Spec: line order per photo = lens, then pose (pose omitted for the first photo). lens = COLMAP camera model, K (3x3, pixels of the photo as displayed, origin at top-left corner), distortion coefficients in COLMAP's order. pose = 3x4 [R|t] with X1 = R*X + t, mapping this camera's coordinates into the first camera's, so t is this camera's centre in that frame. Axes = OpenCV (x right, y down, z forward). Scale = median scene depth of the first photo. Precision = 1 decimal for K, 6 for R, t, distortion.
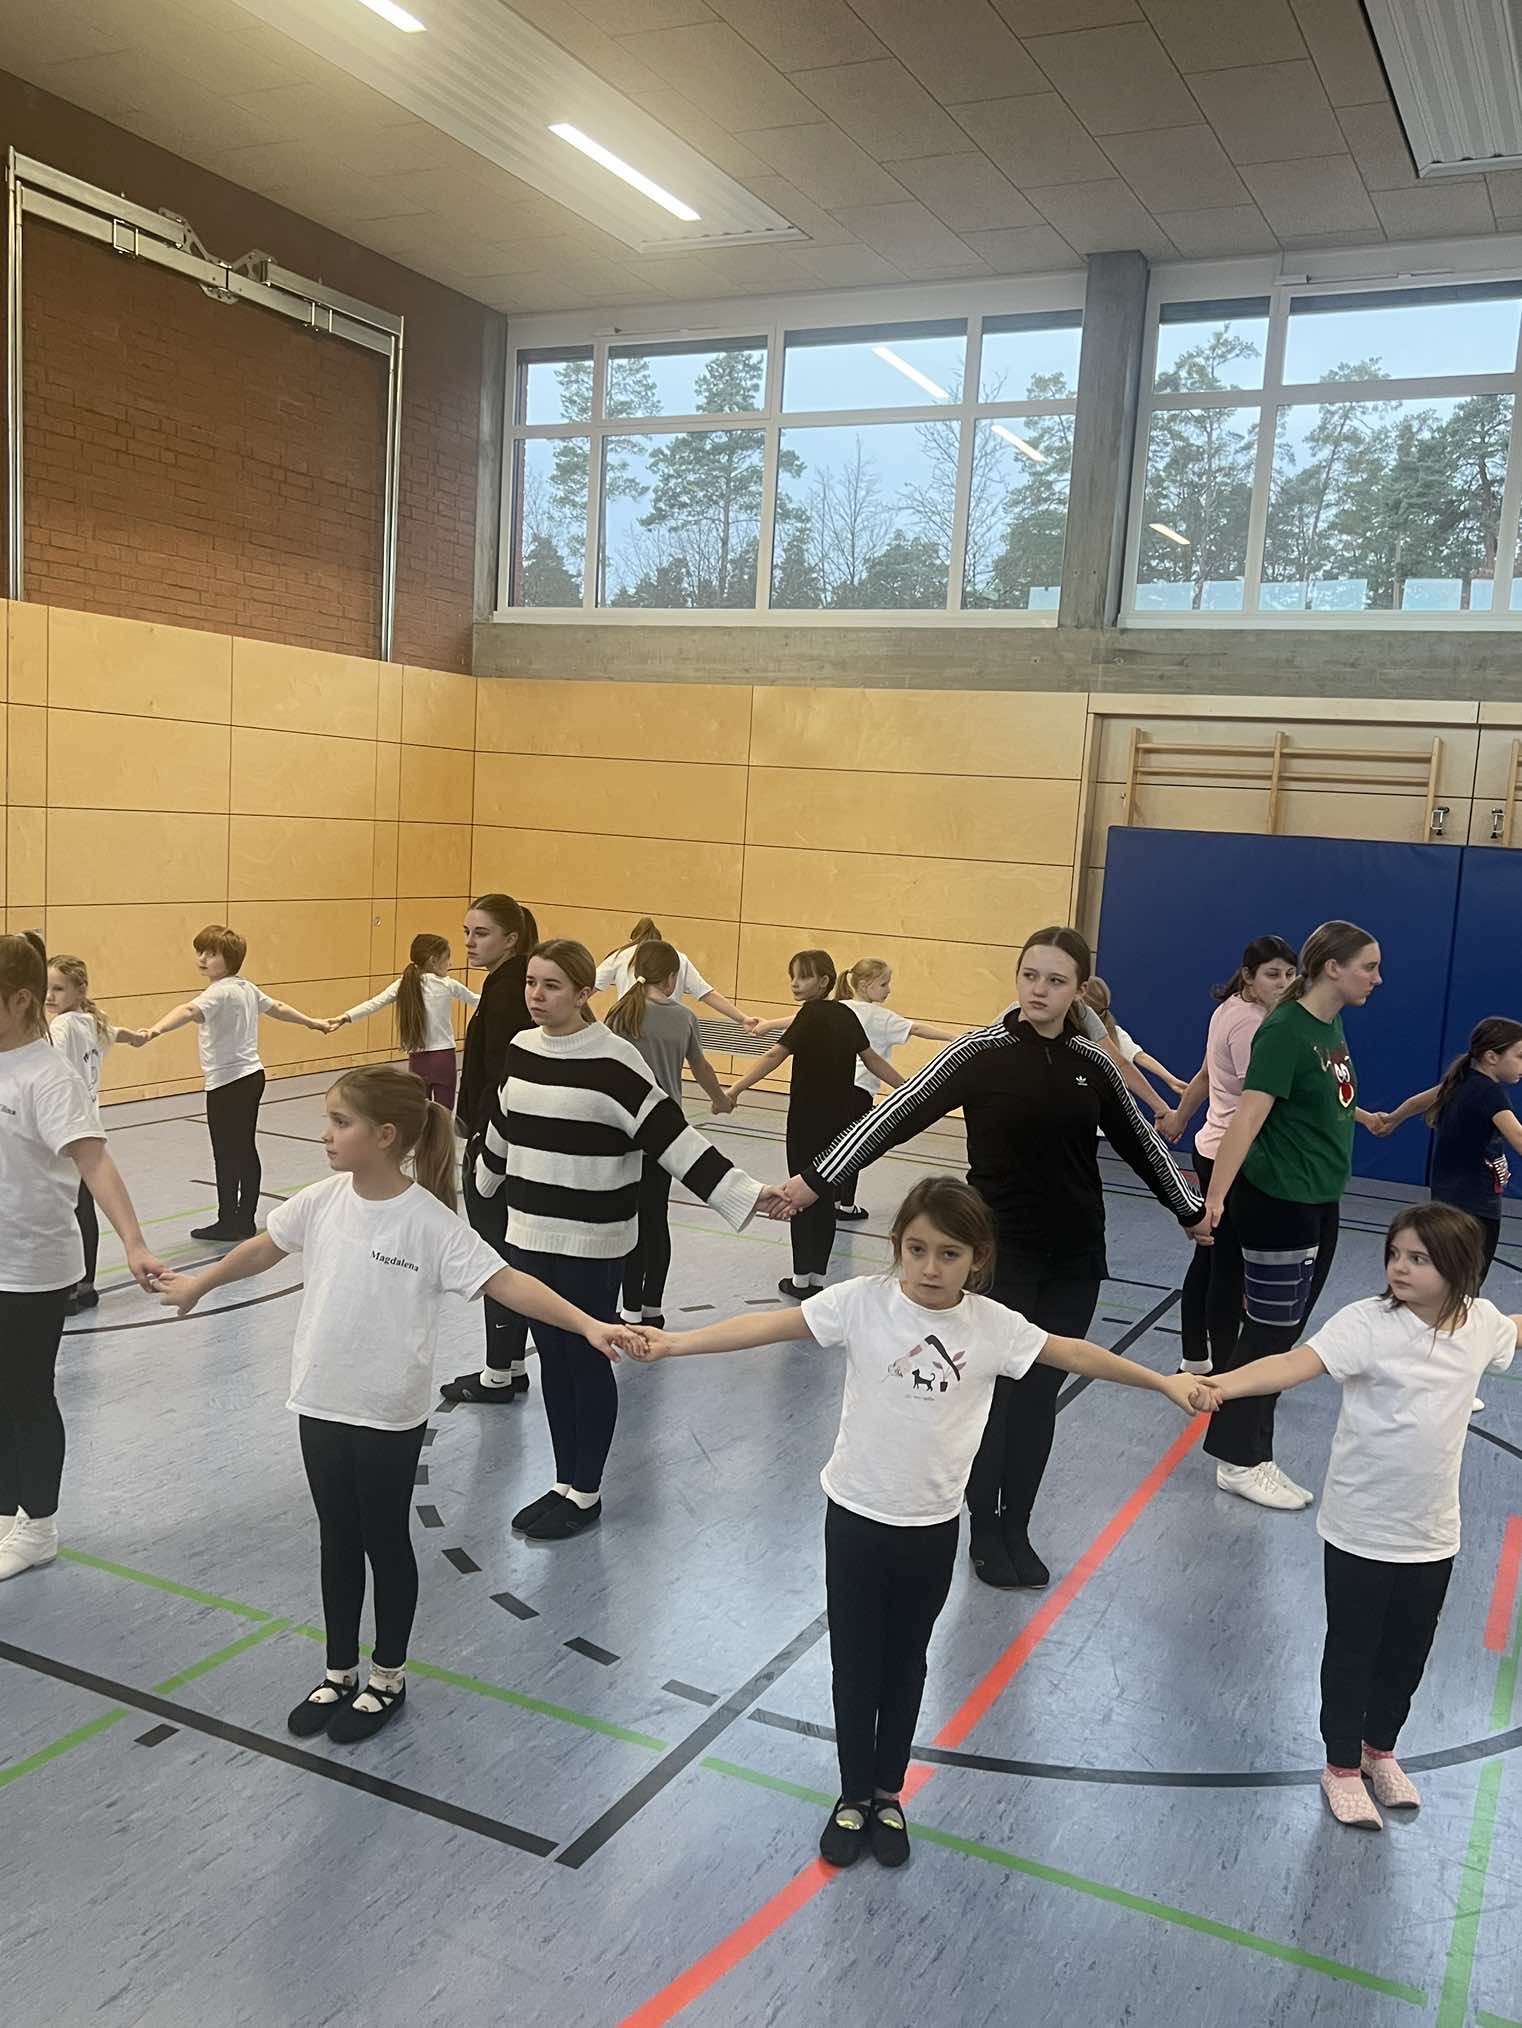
lens RADIAL K [[1753.0, 0, 762.7], [0, 1753.0, 1026.4], [0, 0, 1]] dist [0.007921, -0.028413]
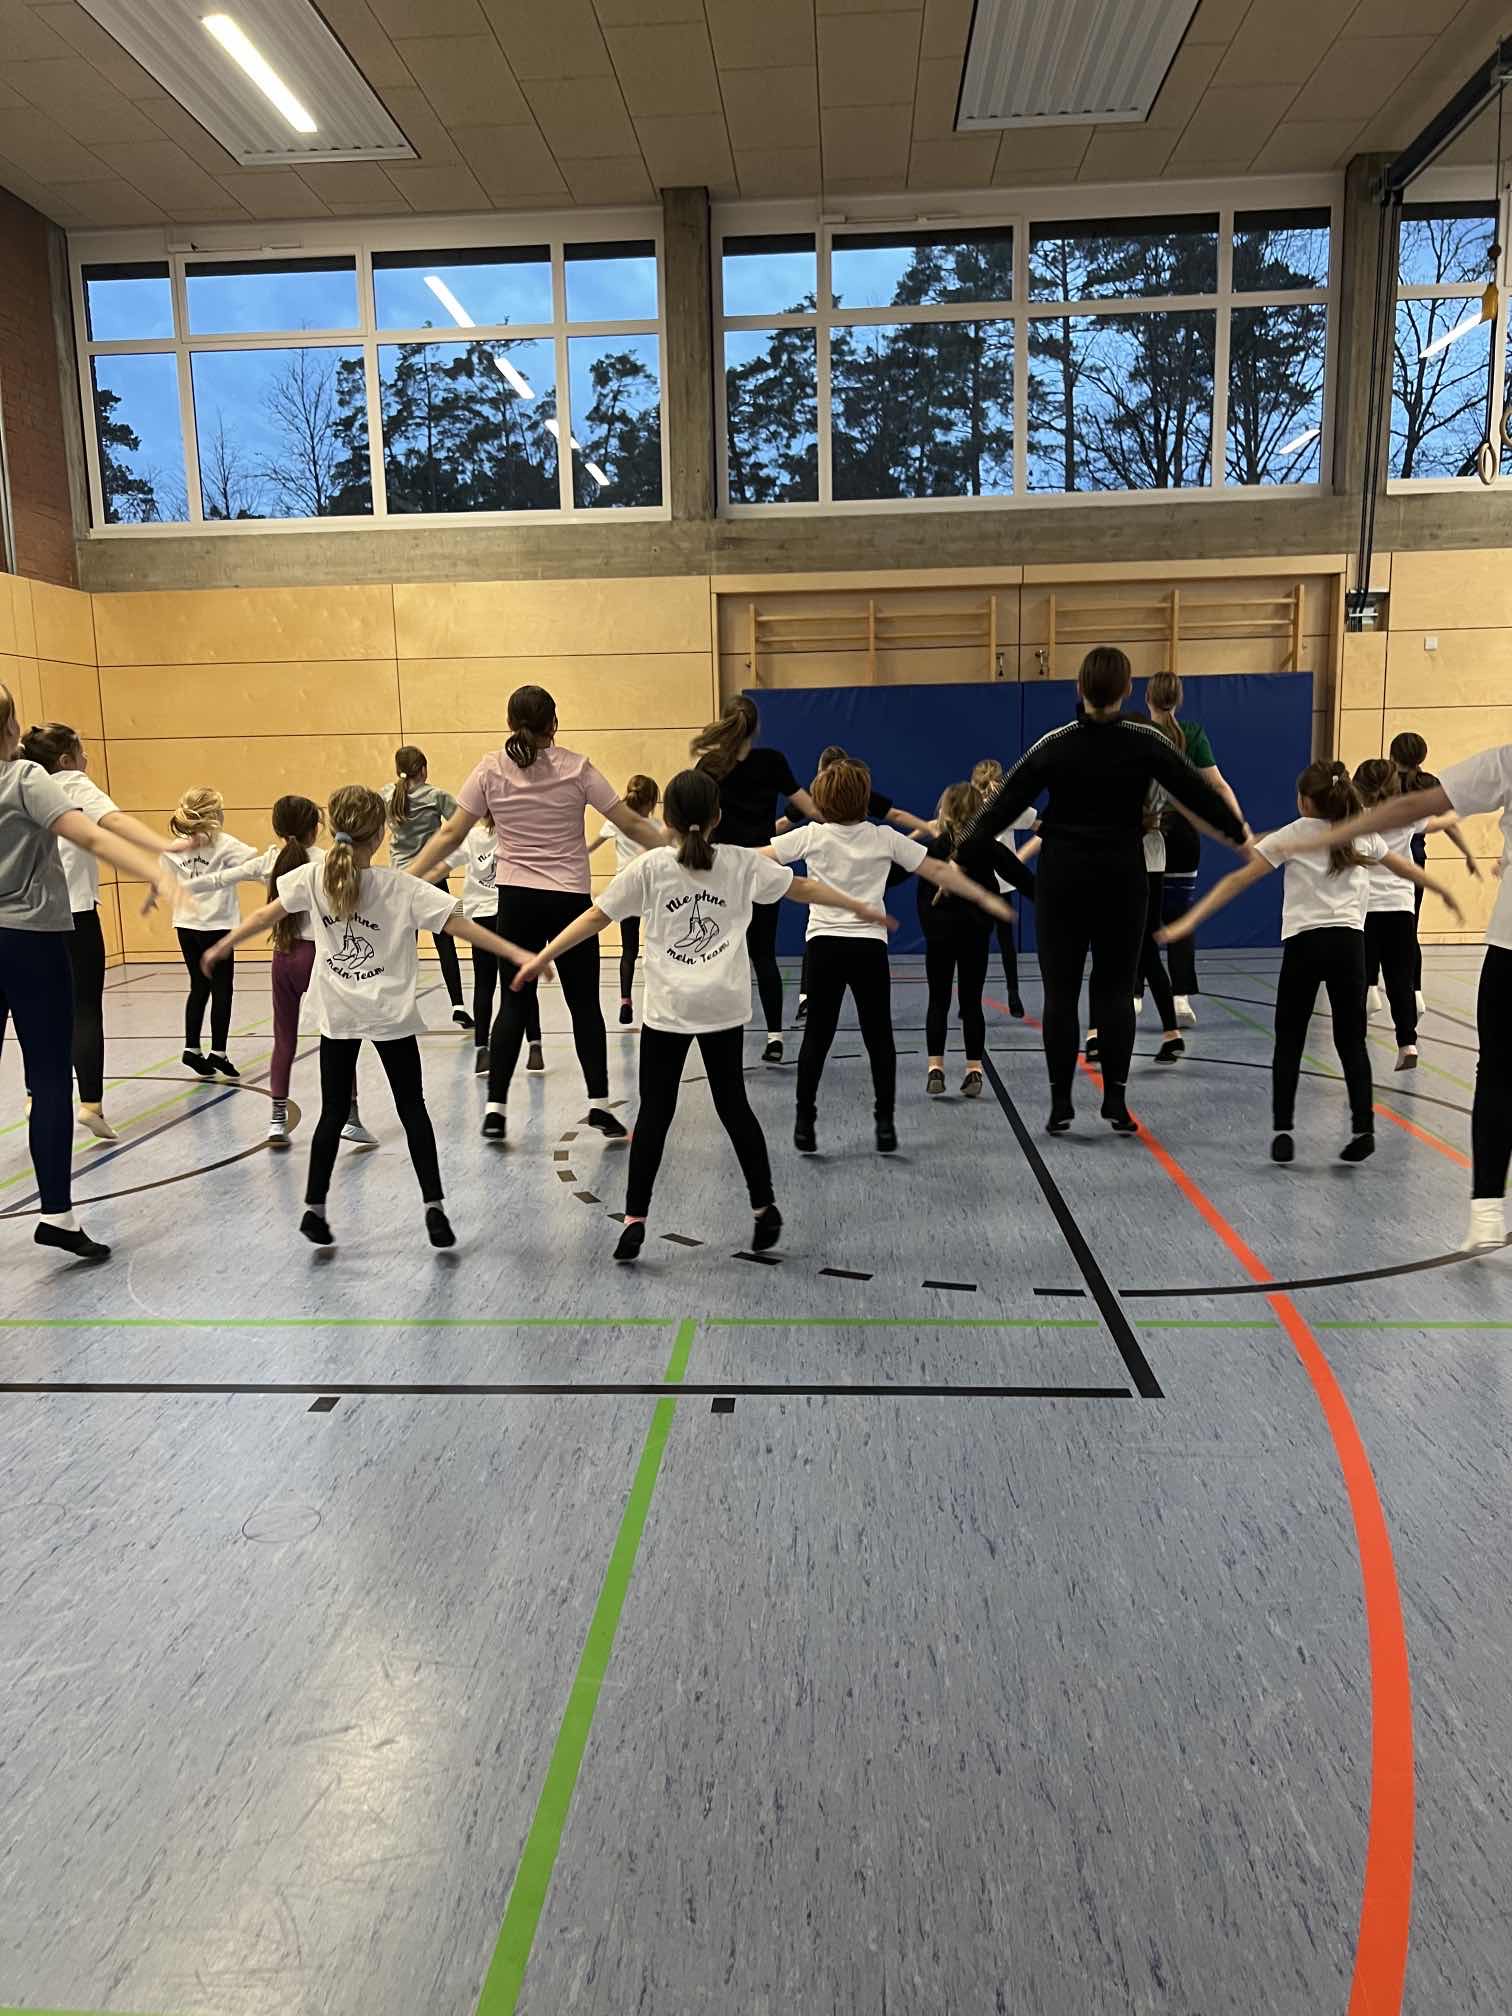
lens RADIAL K [[1543.4, 0, 753.5], [0, 1543.4, 1003.1], [0, 0, 1]] dist [0.002453, -0.014078]
pose [[0.918634, -0.134572, 0.371487, -0.192883], [0.121433, 0.990865, 0.058658, 0.032328], [-0.375987, -0.008774, 0.926584, 0.036382]]
